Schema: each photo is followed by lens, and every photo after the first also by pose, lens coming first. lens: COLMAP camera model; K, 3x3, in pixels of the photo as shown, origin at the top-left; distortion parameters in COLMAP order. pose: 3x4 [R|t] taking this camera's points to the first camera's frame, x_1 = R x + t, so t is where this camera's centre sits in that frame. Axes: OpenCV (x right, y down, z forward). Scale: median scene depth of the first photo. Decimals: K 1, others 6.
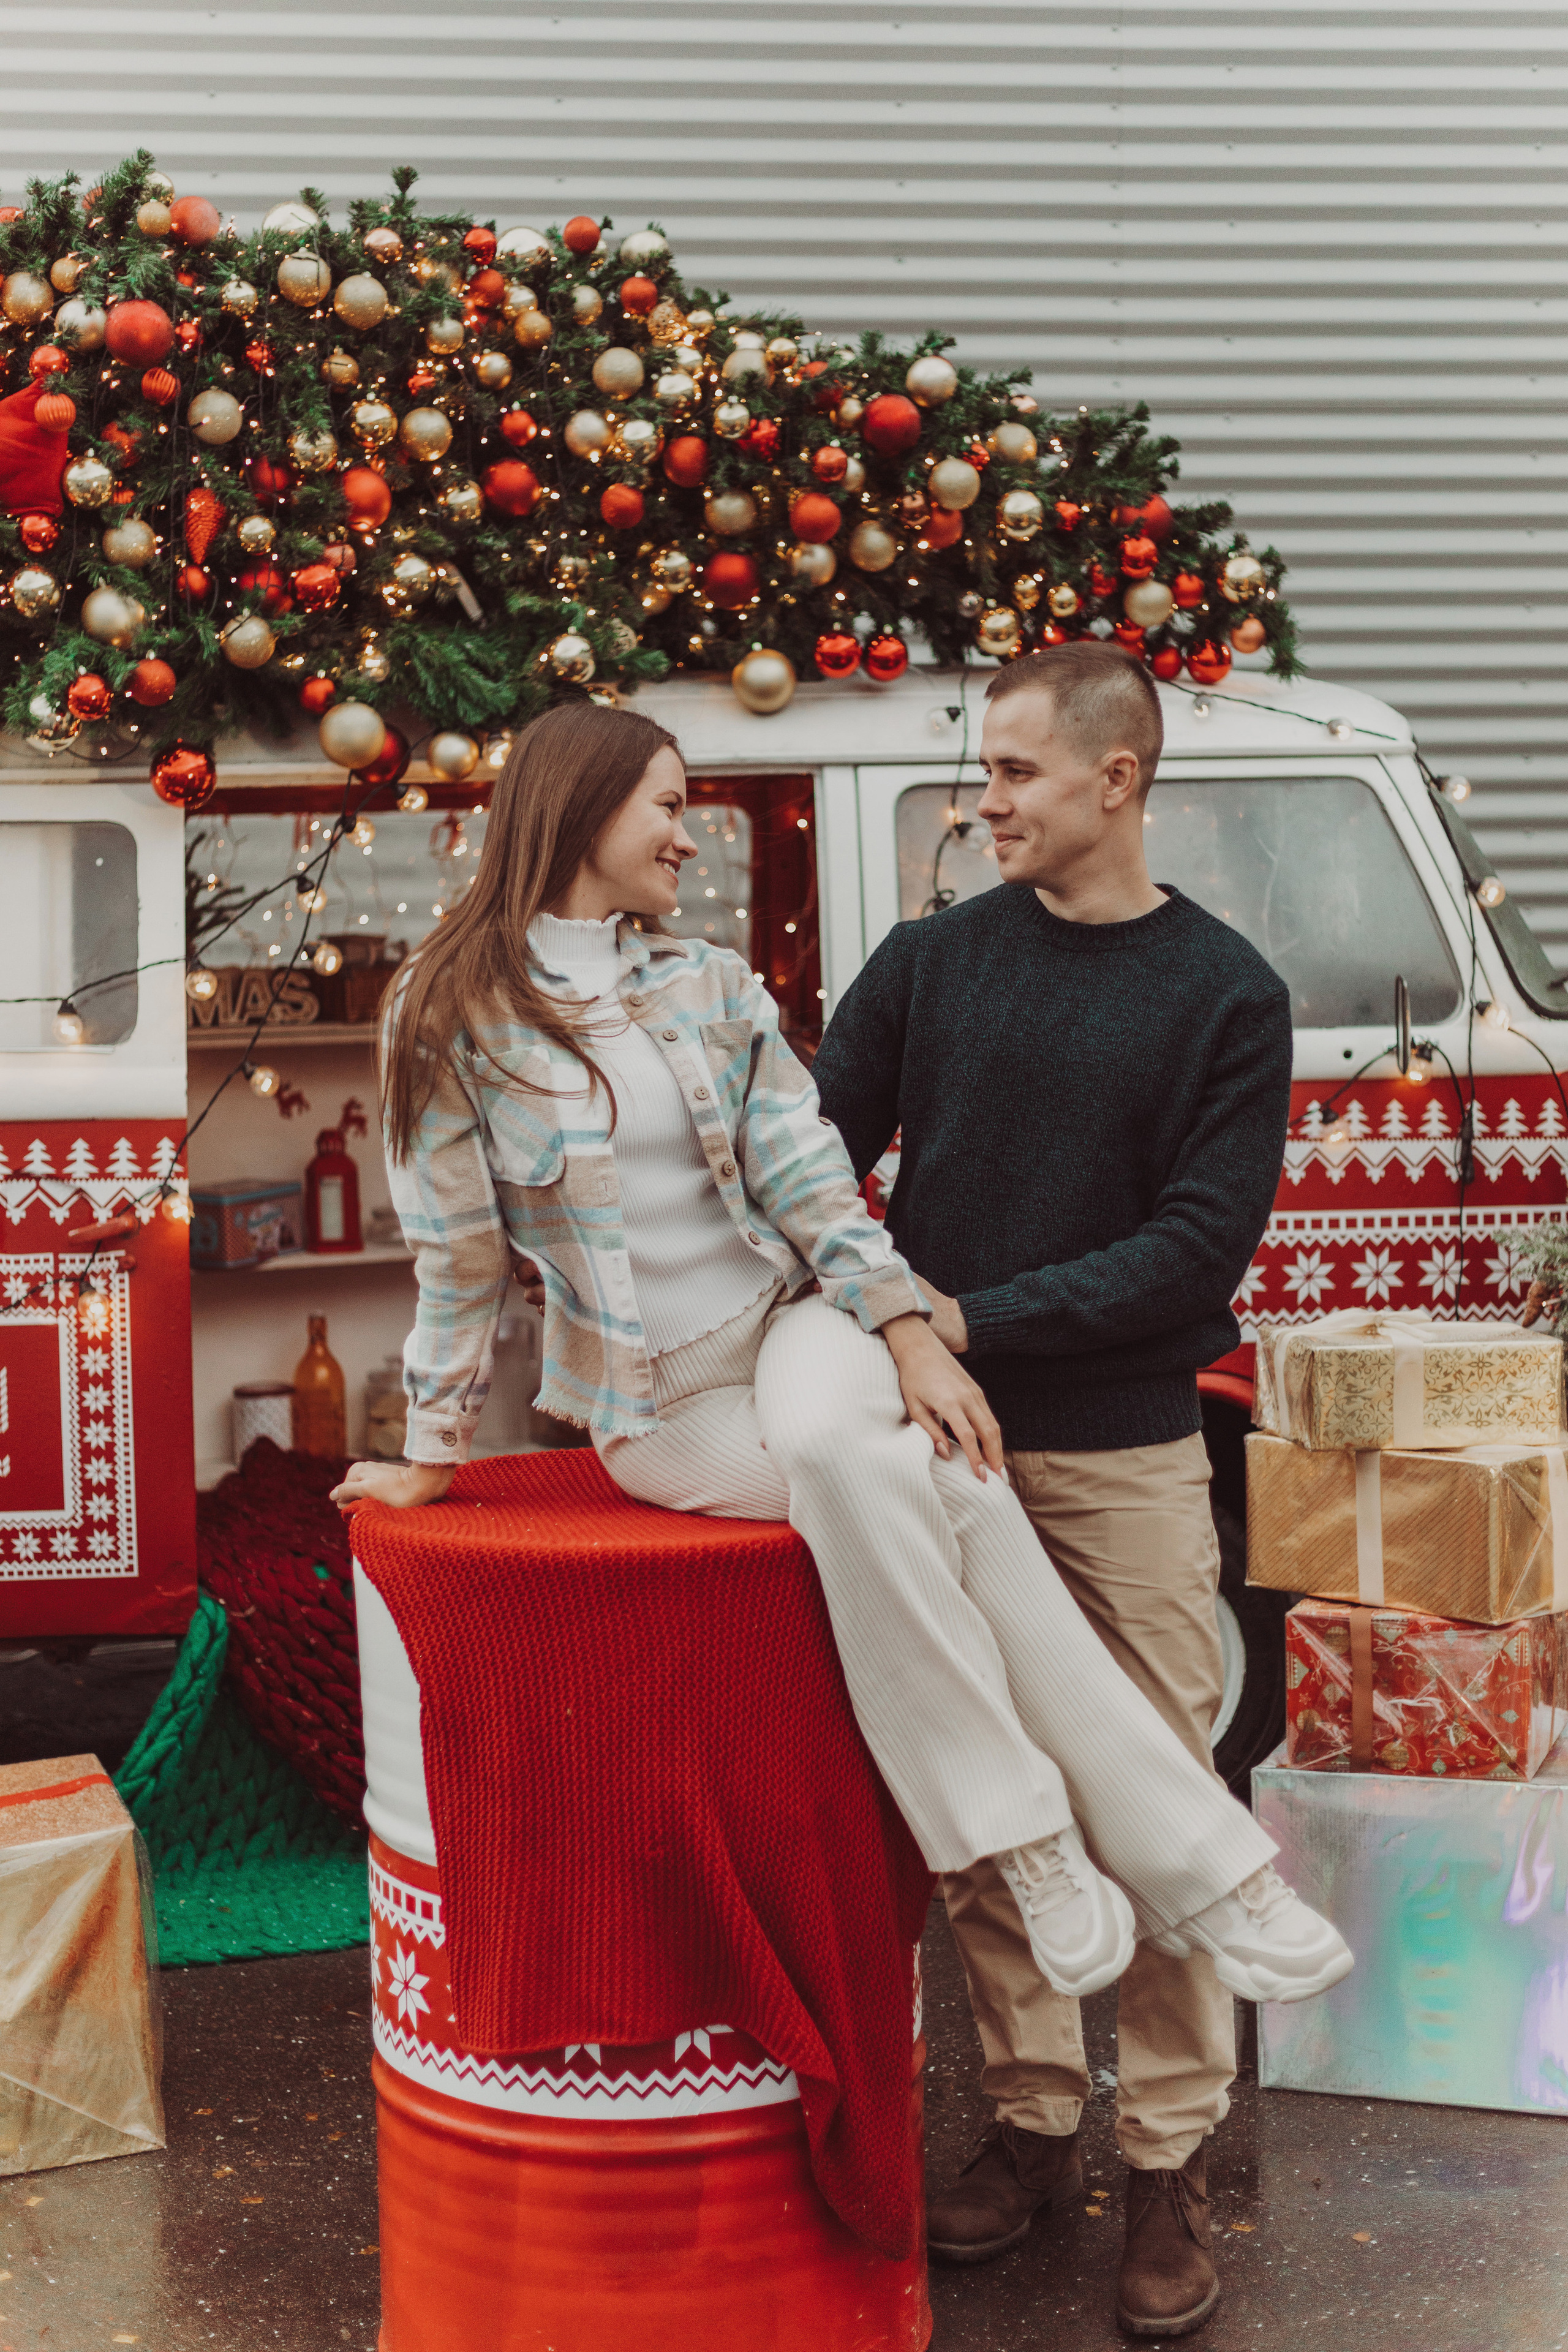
lens RADIAL K [[3441.5, 0, 776.1], [0, 3441.5, 1173.5], [0, 0, 1]] dist [0.015964, 0.000000]
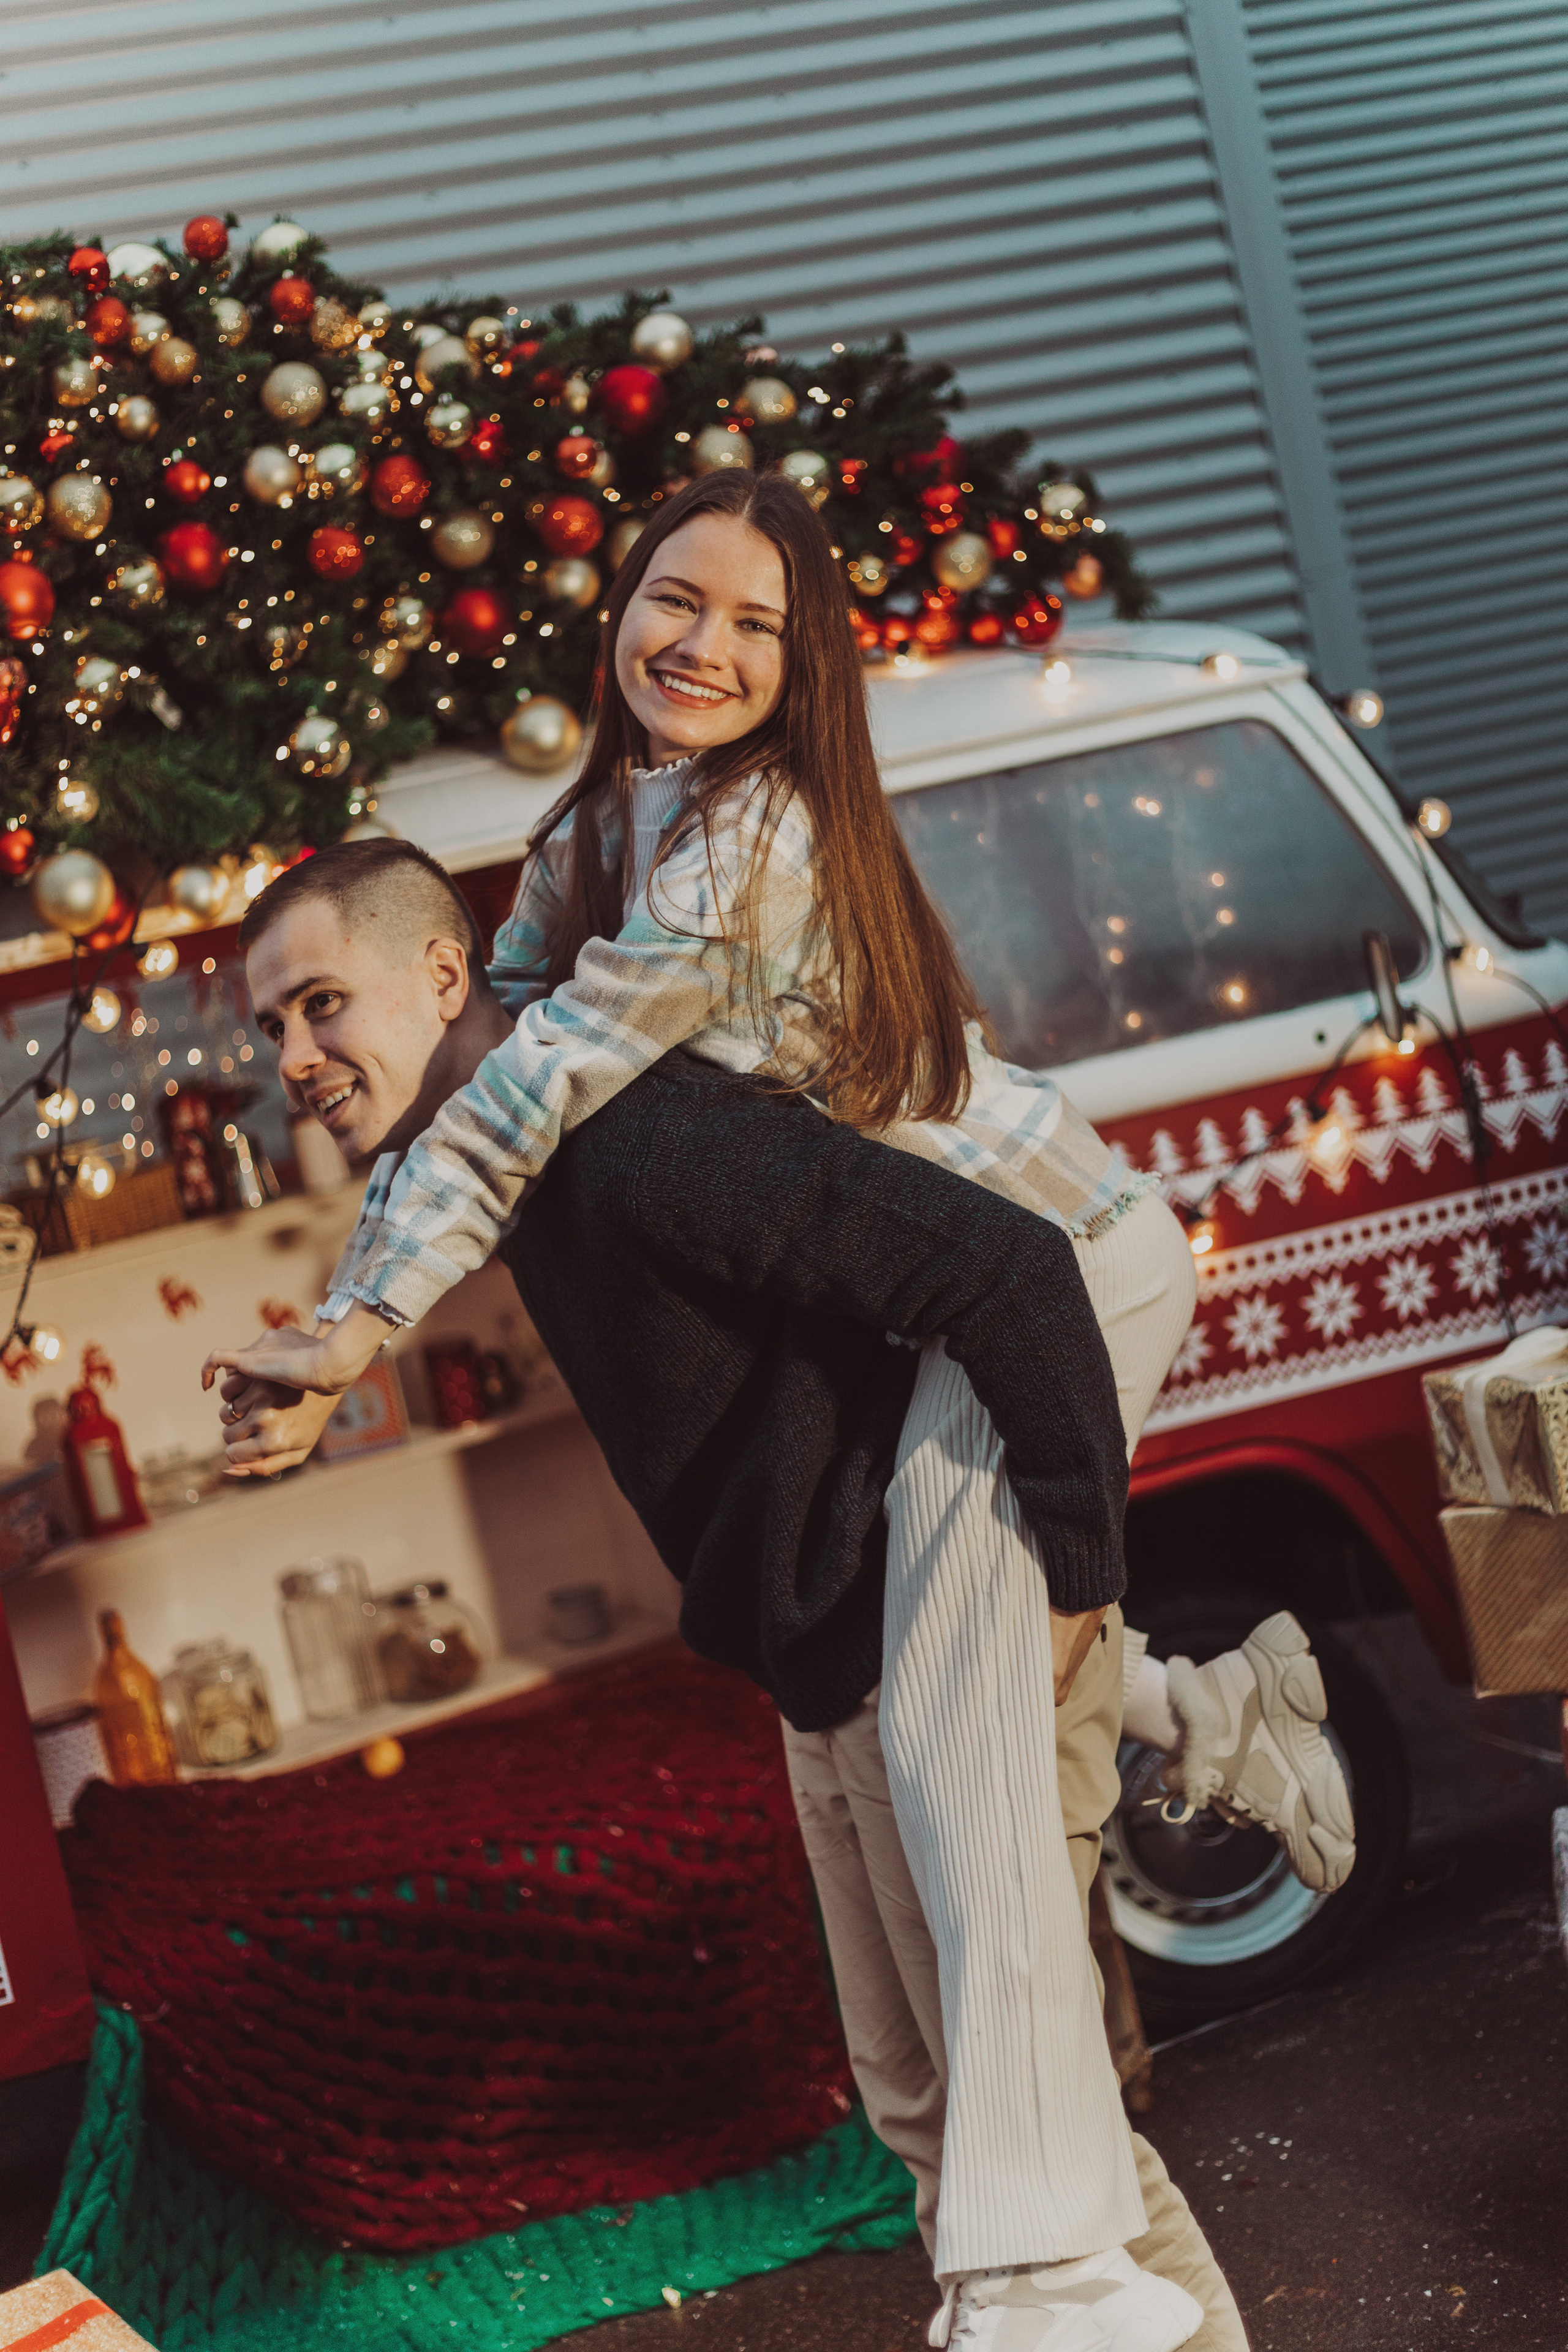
lens RADIAL K [[3441.5, 0, 774.9], [0, 3441.5, 1170.8], [0, 0, 1]] dist [0.015964, 0.000000]
pose [[0.966139, -0.205954, 0.155430, -0.099581], [0.210747, 0.977428, -0.014834, -0.018393], [-0.148866, 0.047089, 0.987736, 0.192285]]
